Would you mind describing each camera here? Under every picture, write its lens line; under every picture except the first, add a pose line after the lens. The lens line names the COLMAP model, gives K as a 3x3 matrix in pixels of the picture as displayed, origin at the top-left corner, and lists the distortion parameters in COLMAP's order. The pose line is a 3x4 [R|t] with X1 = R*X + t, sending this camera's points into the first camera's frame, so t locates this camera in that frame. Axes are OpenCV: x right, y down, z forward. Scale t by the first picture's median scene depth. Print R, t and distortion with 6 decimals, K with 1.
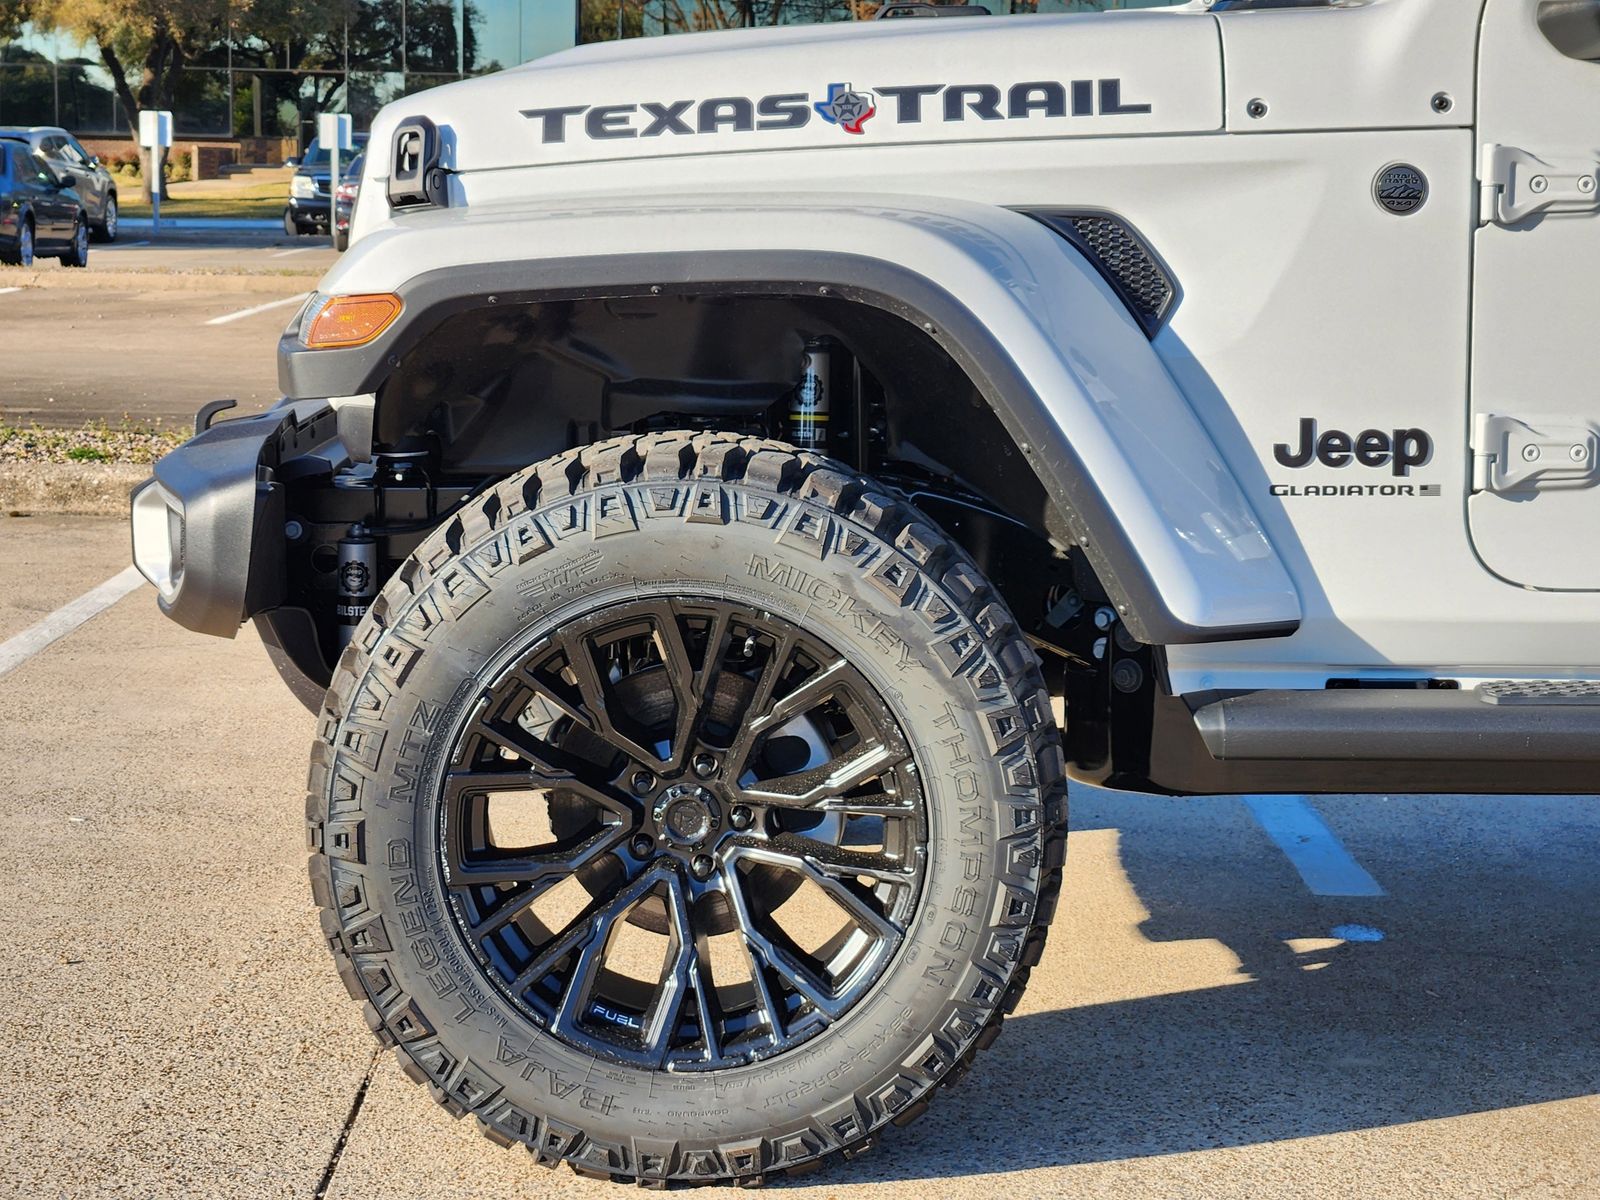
lens RADIAL K [[3133.0, 0, 840.6], [0, 3133.0, 535.2], [0, 0, 1]] dist [-0.524032, 6.733731]
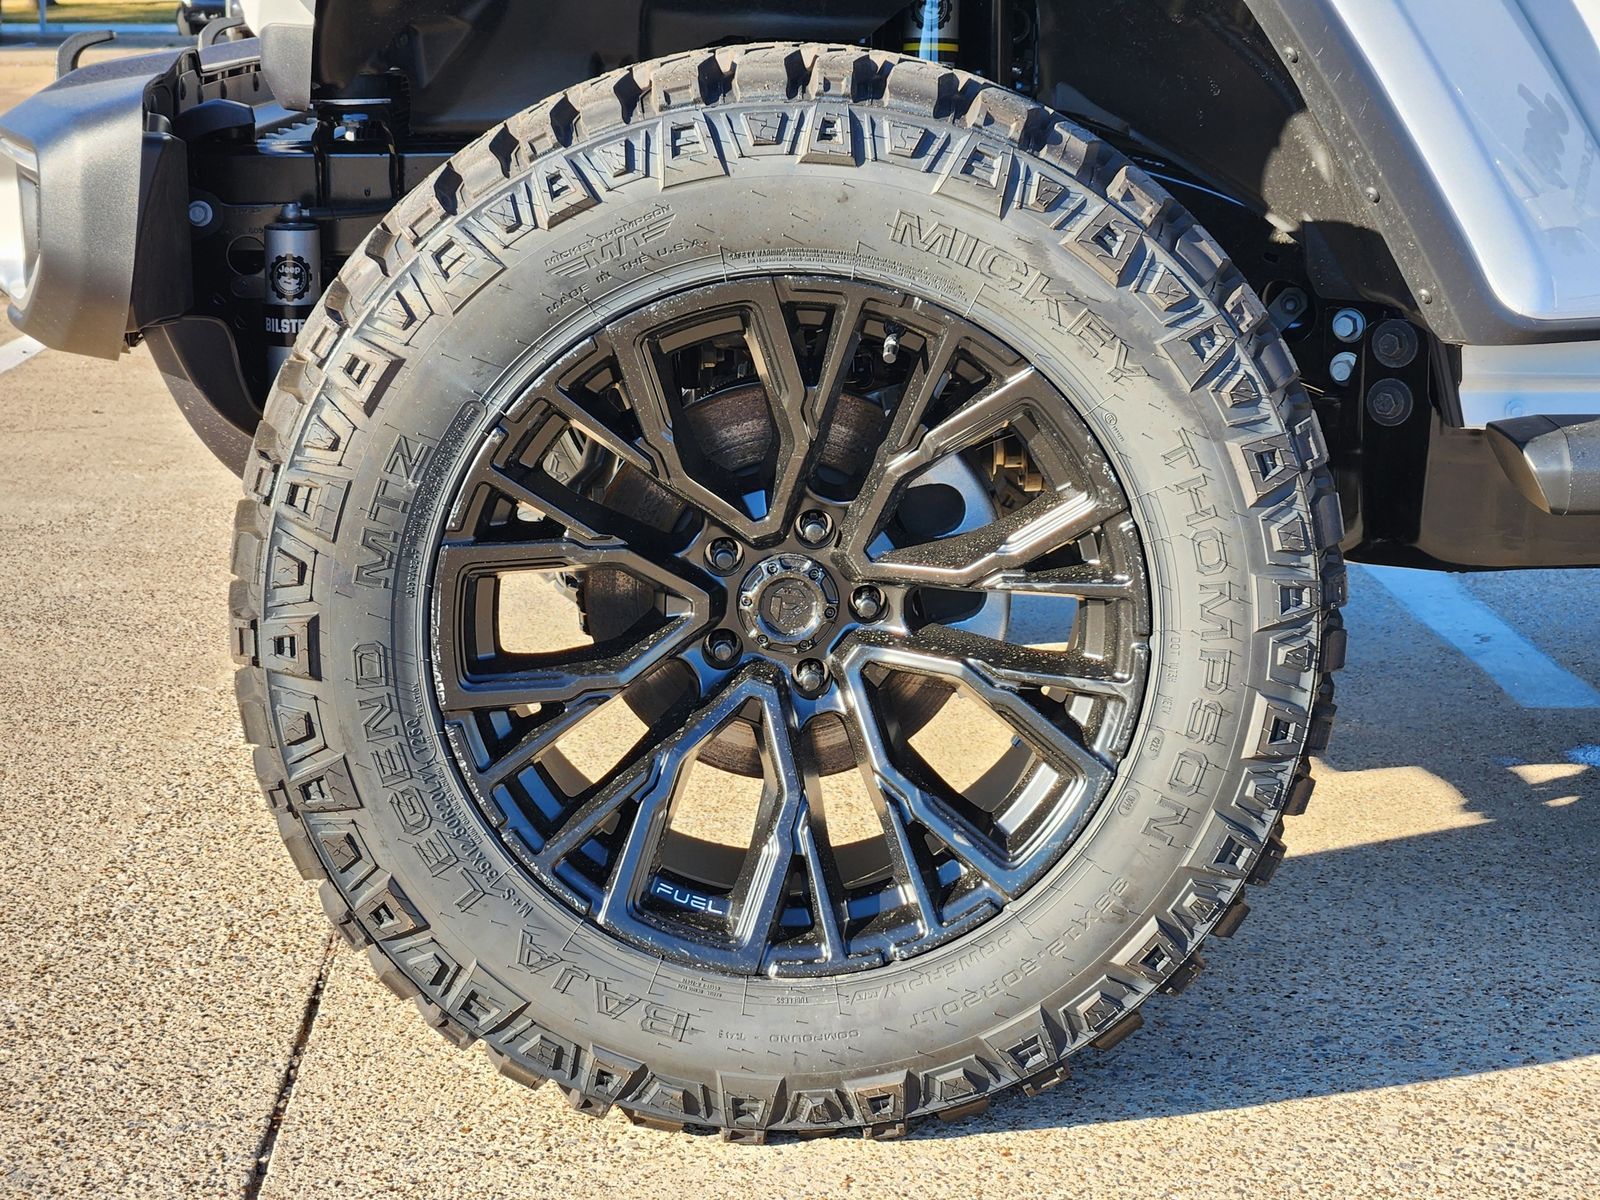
lens RADIAL K [[3227.2, 0, 894.7], [0, 3227.2, 511.4], [0, 0, 1]] dist [-0.118547, 1.932068]
pose [[0.999233, -0.010451, 0.037733, -0.053641], [0.008440, 0.998555, 0.053076, 0.032751], [-0.038233, -0.052716, 0.997877, 0.294143]]
